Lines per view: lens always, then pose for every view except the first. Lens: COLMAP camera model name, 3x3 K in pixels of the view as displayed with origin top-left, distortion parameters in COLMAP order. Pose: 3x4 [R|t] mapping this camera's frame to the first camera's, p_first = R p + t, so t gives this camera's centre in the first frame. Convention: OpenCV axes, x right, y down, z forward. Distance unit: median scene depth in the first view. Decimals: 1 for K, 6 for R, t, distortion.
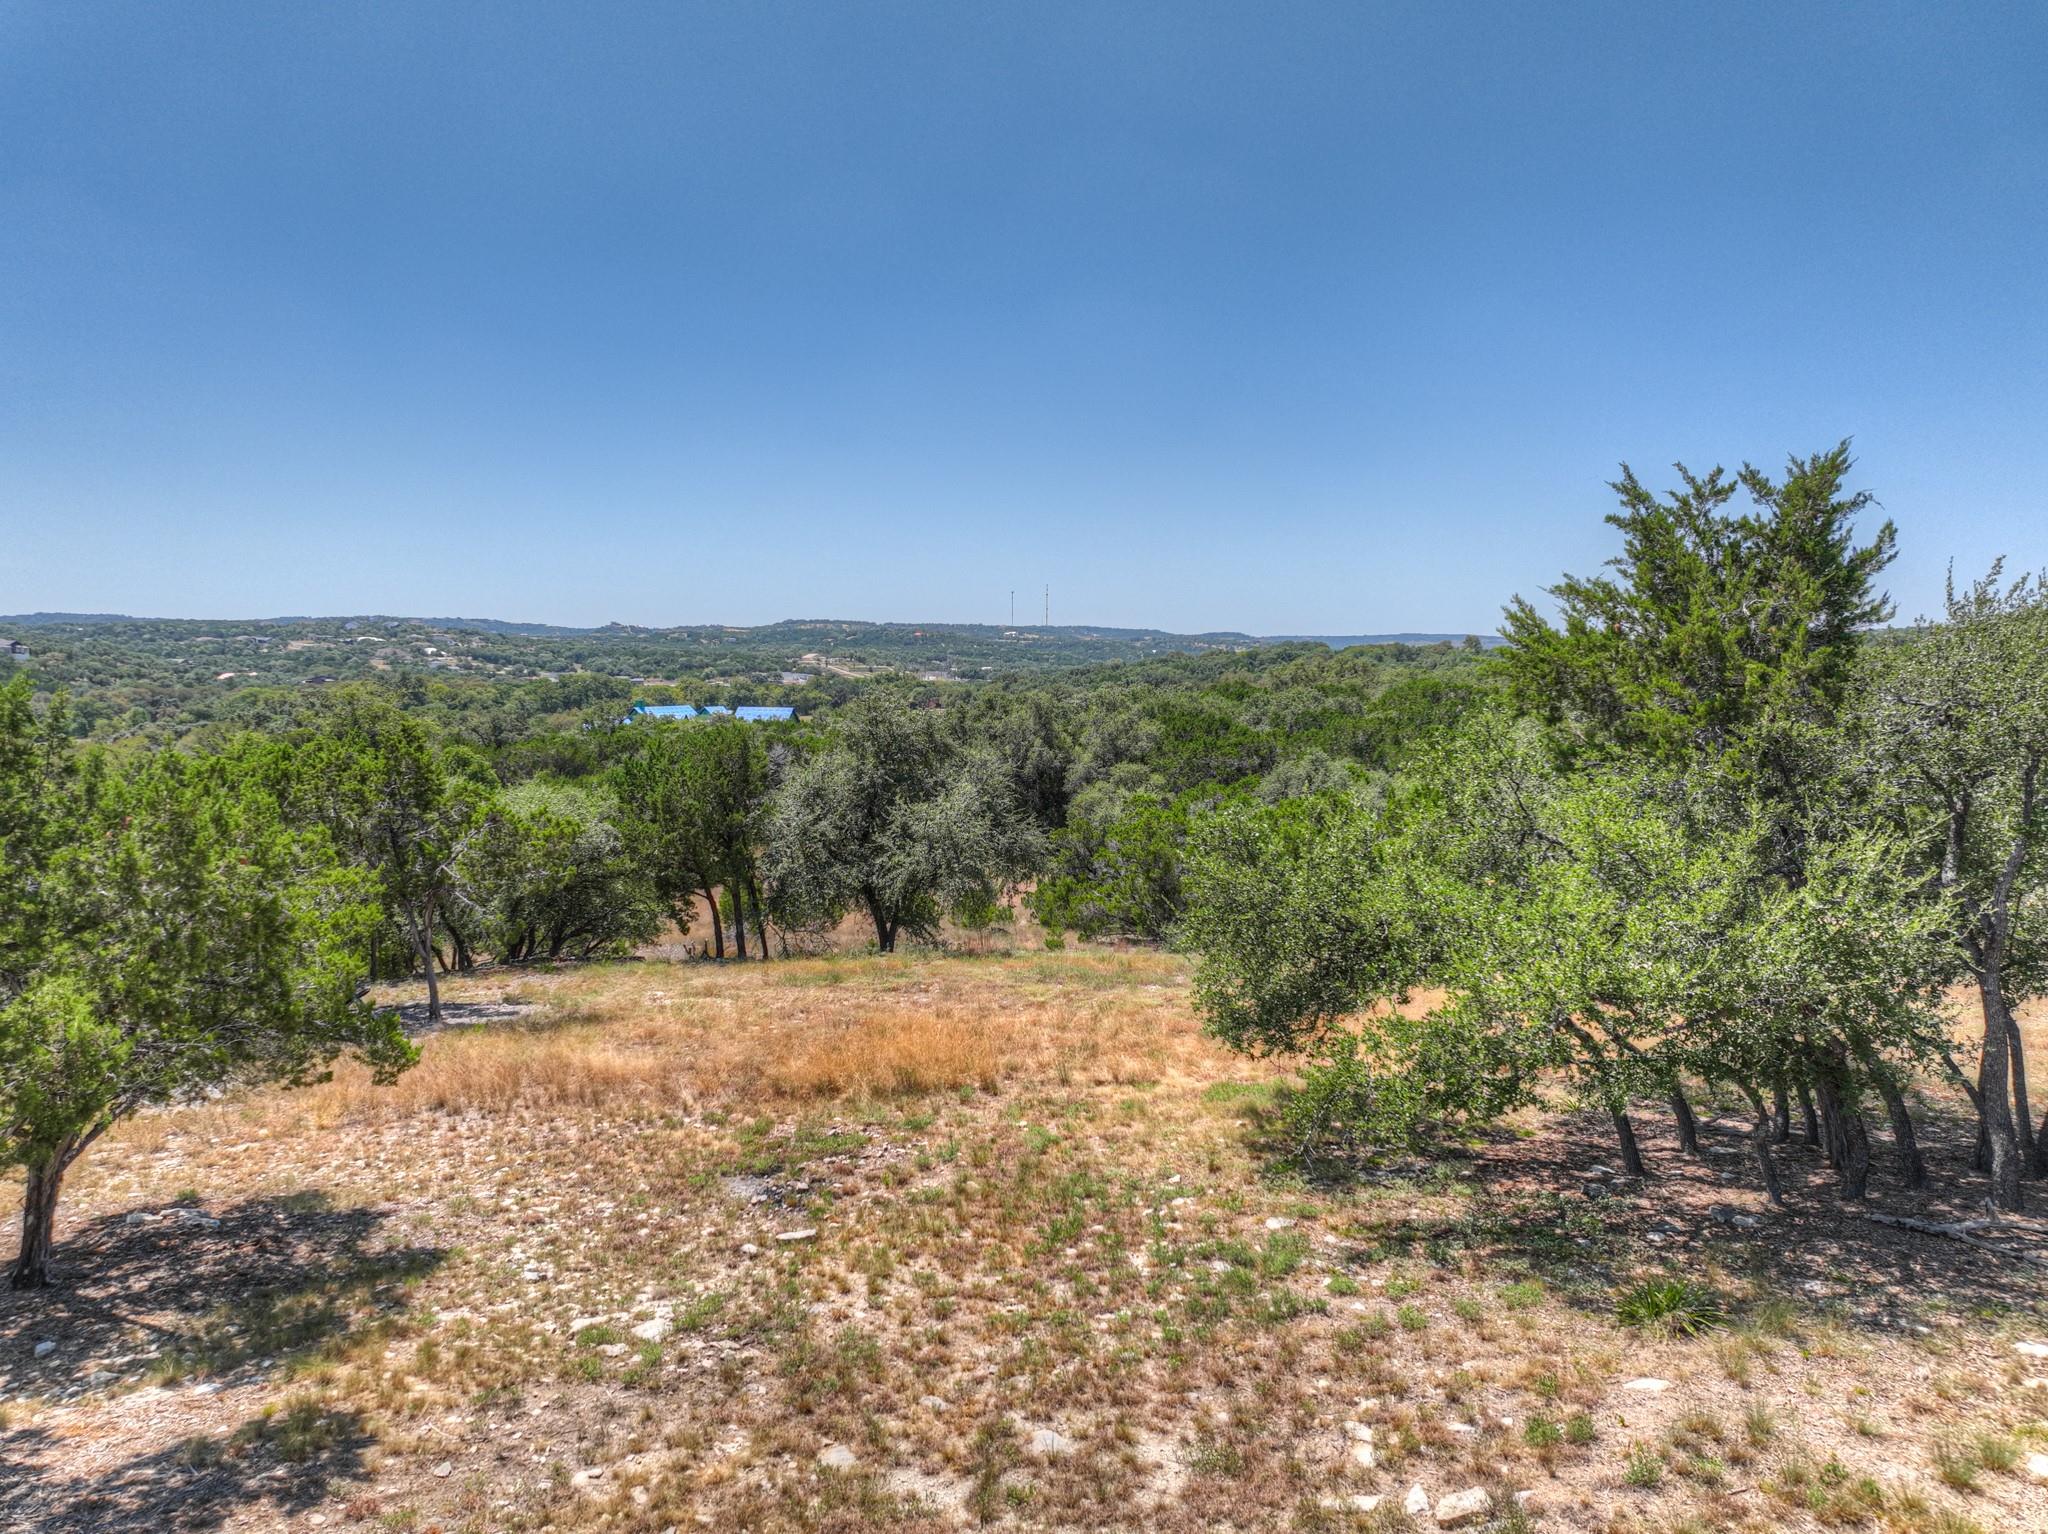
lens RADIAL K [[1437.3, 0, 1027.6], [0, 1437.3, 764.5], [0, 0, 1]] dist [-0.005175, 0.024574]
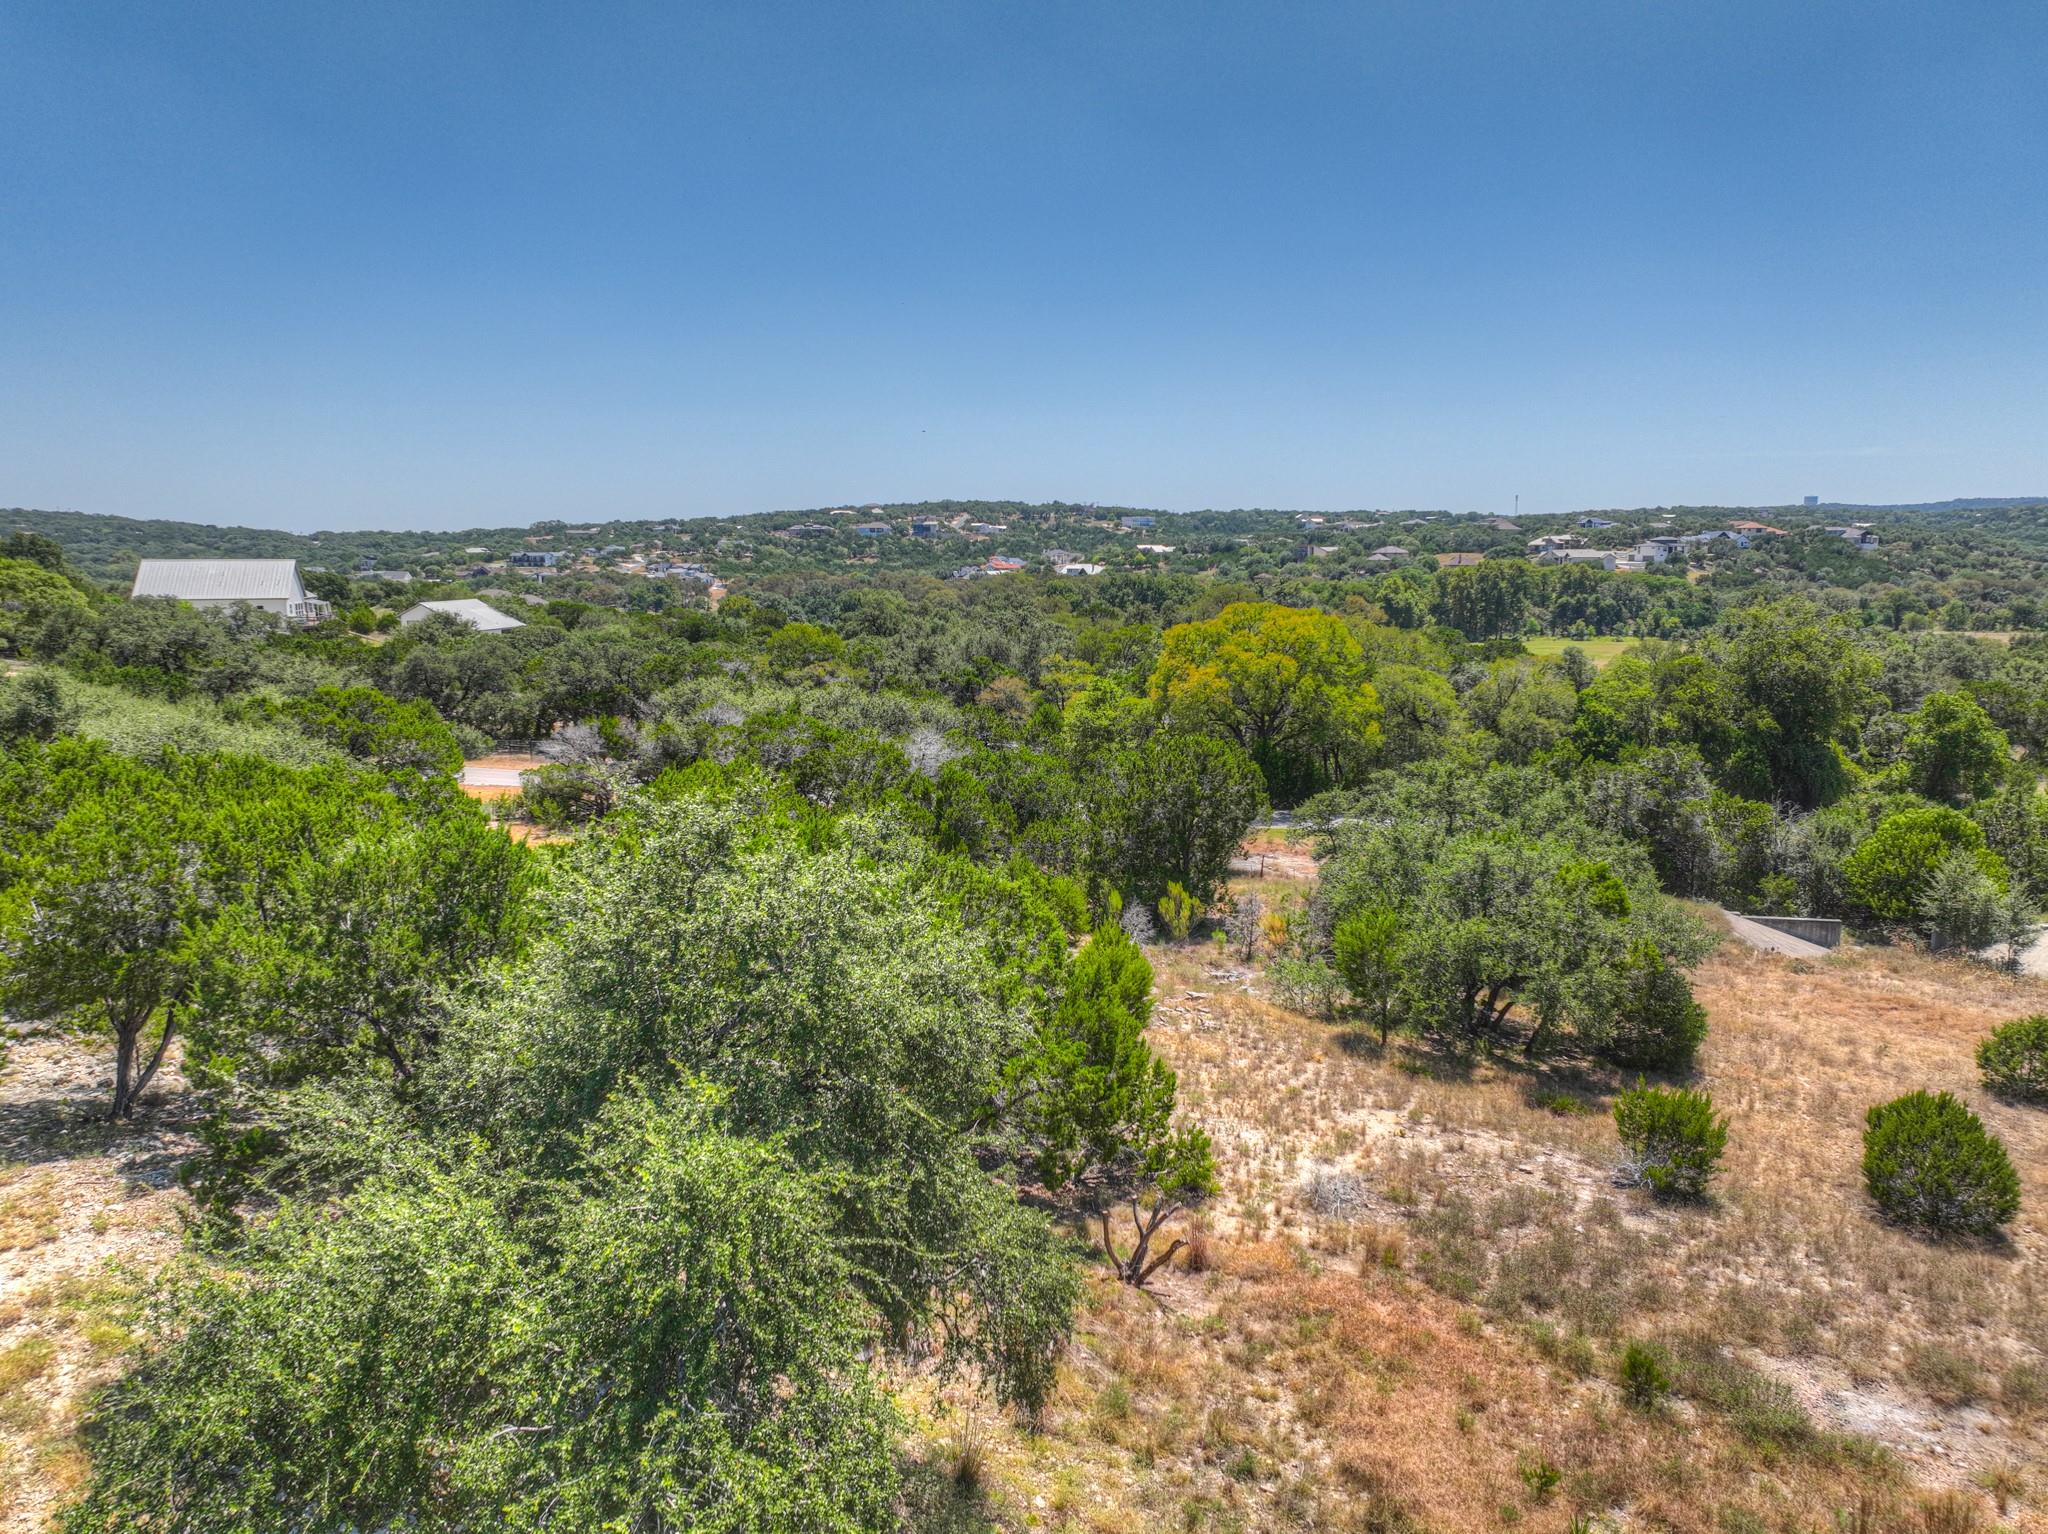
lens RADIAL K [[1437.3, 0, 1025.8], [0, 1437.3, 768.9], [0, 0, 1]] dist [-0.005175, 0.024574]
pose [[0.387170, 0.132330, -0.912462, 0.089322], [-0.057692, 0.991185, 0.119268, -0.039687], [0.920201, 0.006465, 0.391392, 0.374319]]
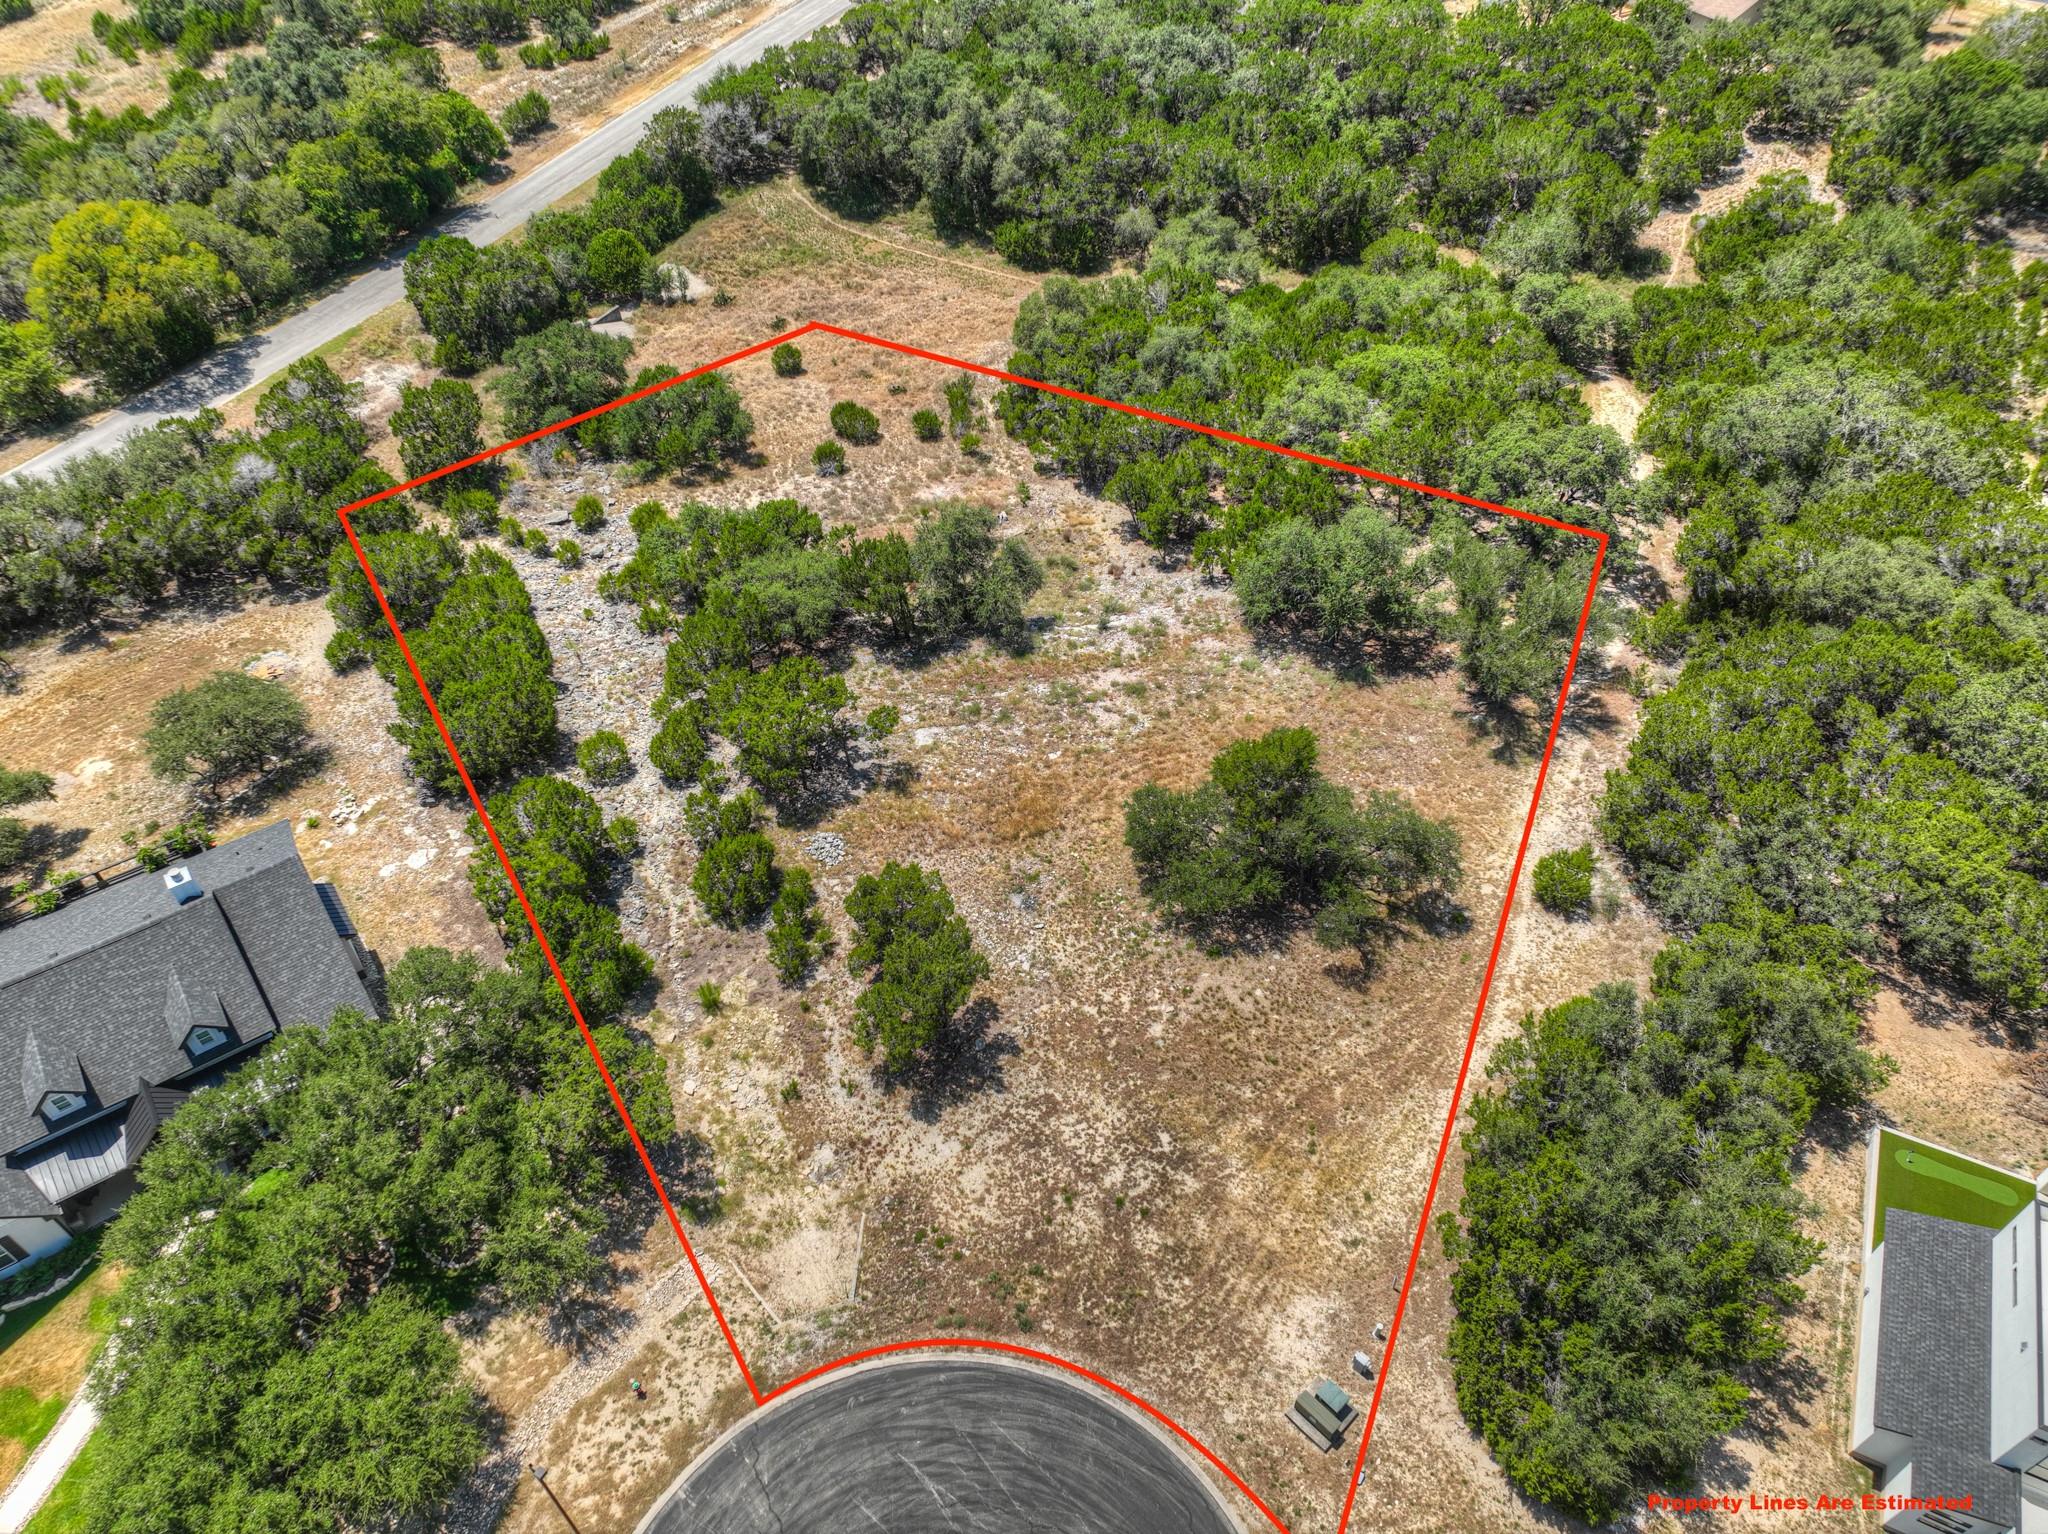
lens RADIAL K [[1437.3, 0, 1026.5], [0, 1437.3, 764.0], [0, 0, 1]] dist [-0.005175, 0.024574]
pose [[0.995006, -0.070448, 0.070709, -0.070566], [0.005671, 0.747170, 0.664609, -0.445373], [-0.099652, -0.660889, 0.743838, -0.295030]]
